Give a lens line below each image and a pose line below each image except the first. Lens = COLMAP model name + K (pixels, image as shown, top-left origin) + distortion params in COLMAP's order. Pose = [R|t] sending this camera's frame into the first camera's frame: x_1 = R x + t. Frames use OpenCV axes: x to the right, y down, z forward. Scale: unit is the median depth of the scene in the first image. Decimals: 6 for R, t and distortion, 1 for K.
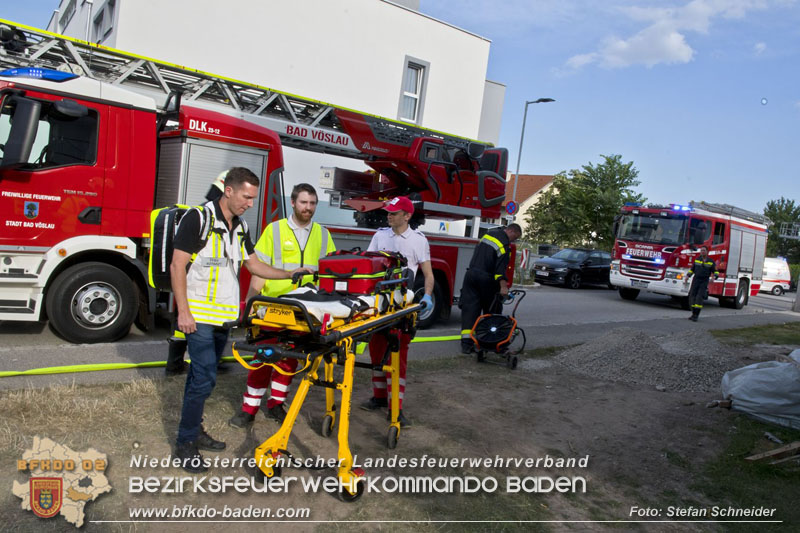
lens RADIAL K [[602.1, 0, 414.1], [0, 602.1, 269.3], [0, 0, 1]] dist [-0.099221, 0.058551]
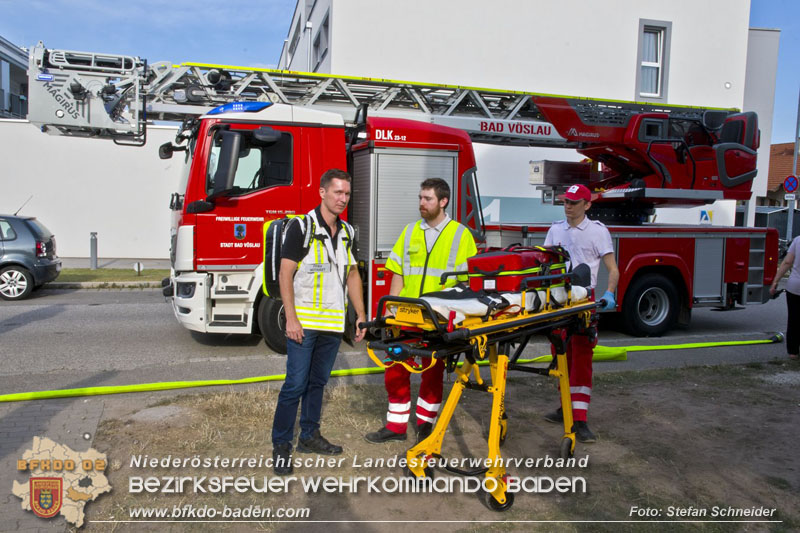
lens RADIAL K [[665.3, 0, 379.5], [0, 665.3, 258.4], [0, 0, 1]] dist [-0.067221, 0.056886]
pose [[0.907949, -0.061857, -0.414490, 0.084084], [0.049570, 0.997955, -0.040347, 0.010518], [0.416138, 0.016087, 0.909159, -0.019165]]
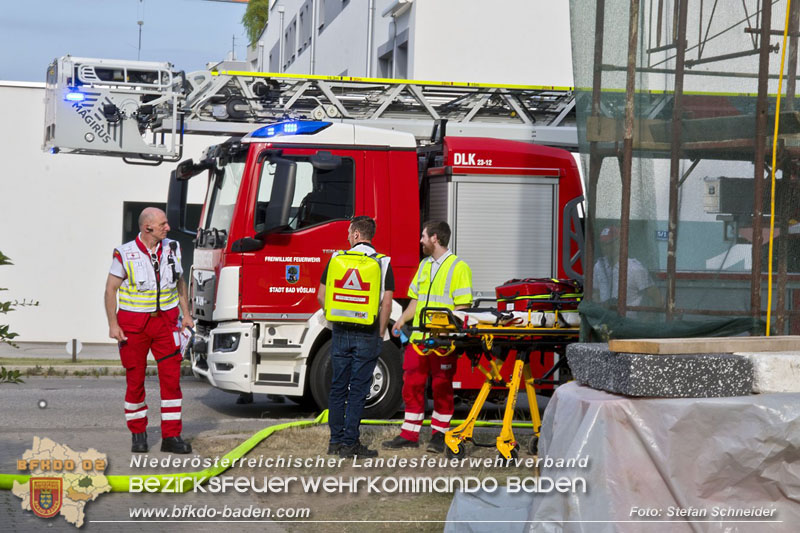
lens RADIAL K [[1696.5, 0, 399.5], [0, 1696.5, 266.6], [0, 0, 1]] dist [-0.030605, 0.000000]
pose [[0.868688, -0.082926, -0.488370, 0.742264], [0.035163, 0.993724, -0.106190, 0.163806], [0.494111, 0.075073, 0.866152, -1.149370]]
